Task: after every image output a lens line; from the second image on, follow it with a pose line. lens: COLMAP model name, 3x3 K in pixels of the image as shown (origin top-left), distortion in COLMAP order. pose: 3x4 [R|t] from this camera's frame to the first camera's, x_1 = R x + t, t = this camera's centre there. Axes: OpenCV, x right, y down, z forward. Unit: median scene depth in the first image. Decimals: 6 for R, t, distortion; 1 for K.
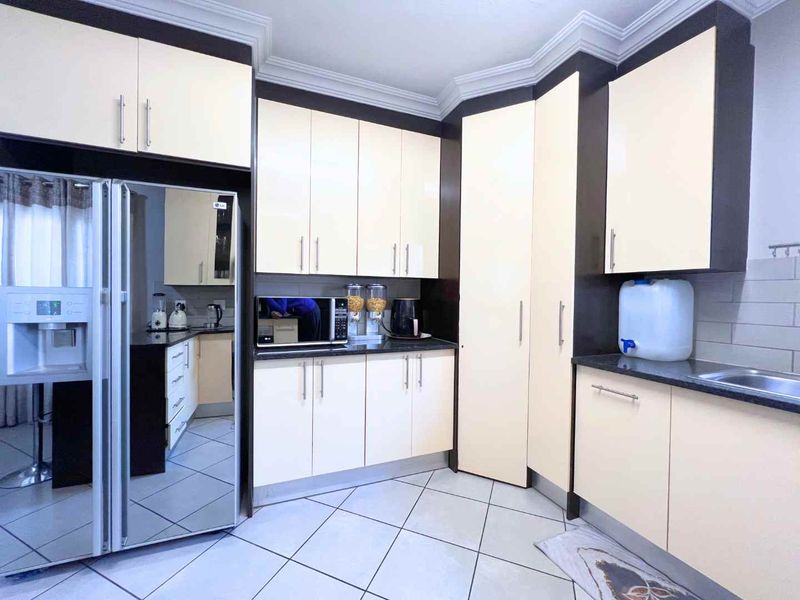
lens RADIAL K [[321.9, 0, 397.1], [0, 321.9, 300.9], [0, 0, 1]] dist [-0.000292, -0.000134]
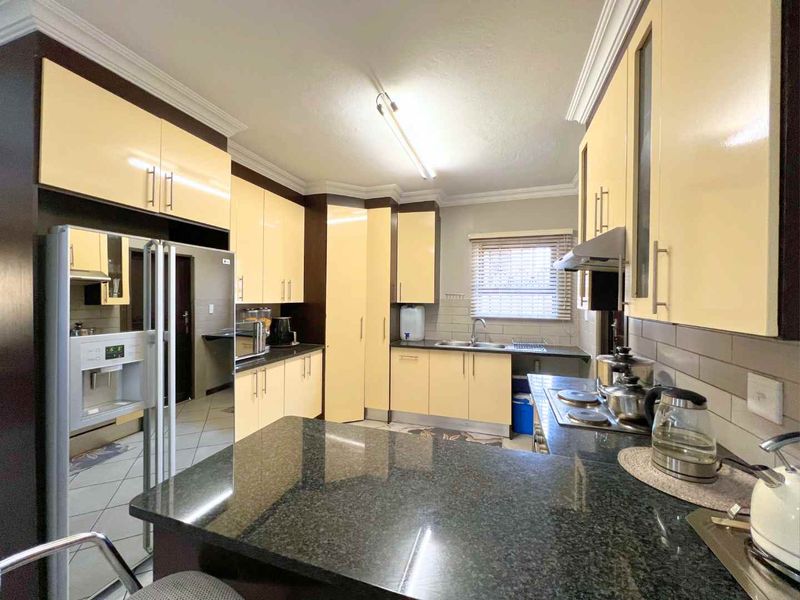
lens RADIAL K [[322.5, 0, 395.4], [0, 322.5, 297.0], [0, 0, 1]] dist [-0.000130, -0.000007]
pose [[0.649247, -0.005528, 0.760557, -0.895866], [0.012736, 0.999912, -0.003604, -0.106634], [-0.760471, 0.012026, 0.649261, -0.335459]]
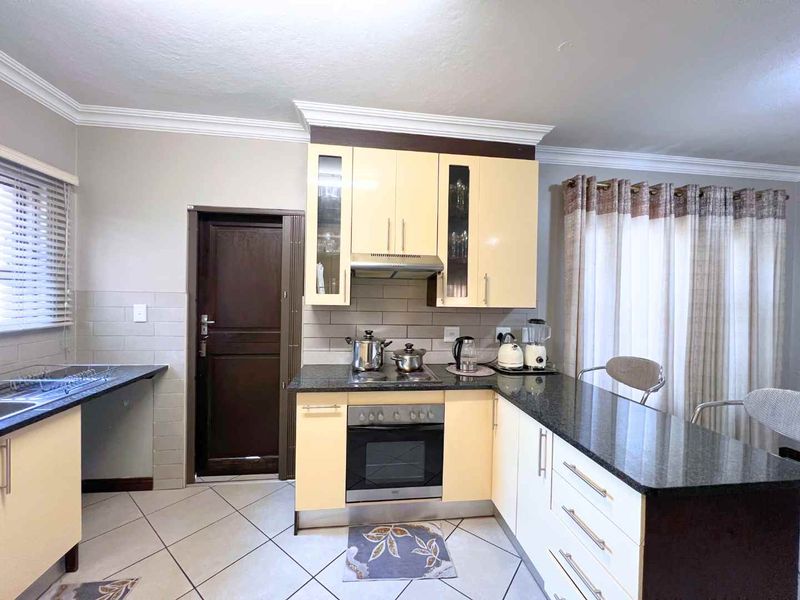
lens RADIAL K [[321.9, 0, 397.1], [0, 321.9, 300.9], [0, 0, 1]] dist [-0.000292, -0.000134]
pose [[-0.967784, -0.033200, 0.249585, -0.249573], [-0.024827, 0.999021, 0.036620, -0.124960], [-0.250556, 0.029244, -0.967660, 0.887461]]
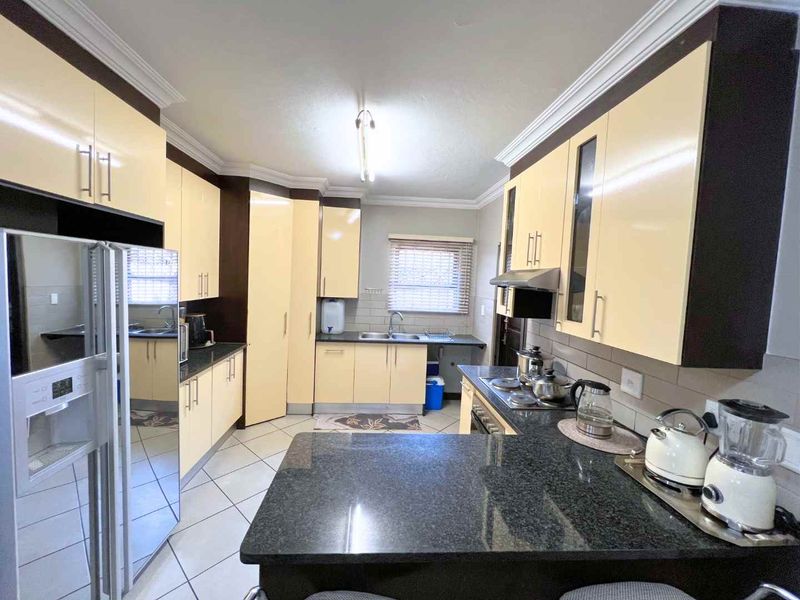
lens RADIAL K [[322.5, 0, 395.4], [0, 322.5, 297.0], [0, 0, 1]] dist [-0.000130, -0.000007]
pose [[0.303977, -0.052811, 0.951214, -1.128313], [-0.021709, 0.997819, 0.062336, -0.210860], [-0.952432, -0.039598, 0.302168, -0.098789]]
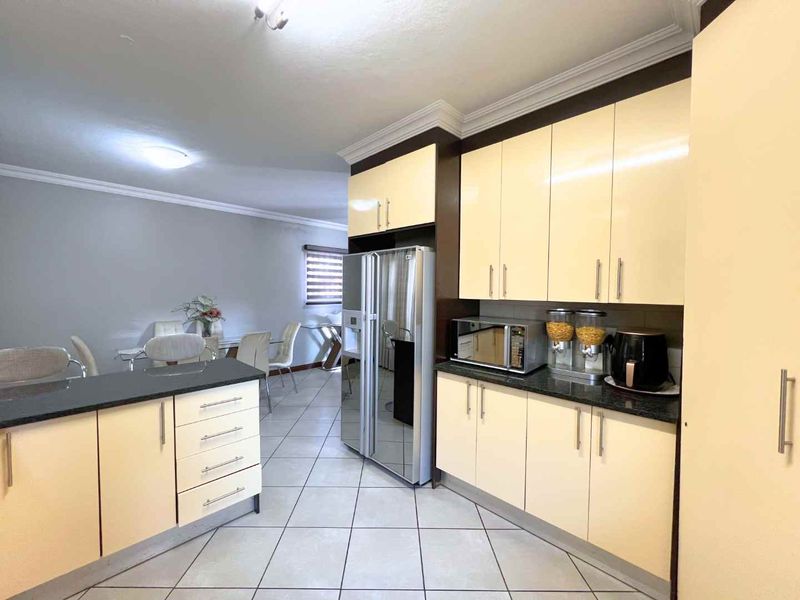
lens RADIAL K [[323.5, 0, 400.9], [0, 323.5, 304.6], [0, 0, 1]] dist [-0.000112, -0.000029]
pose [[0.400685, 0.032466, -0.915640, 0.600032], [-0.021825, 0.999427, 0.025887, -0.094942], [0.915956, 0.009612, 0.401164, 0.307219]]
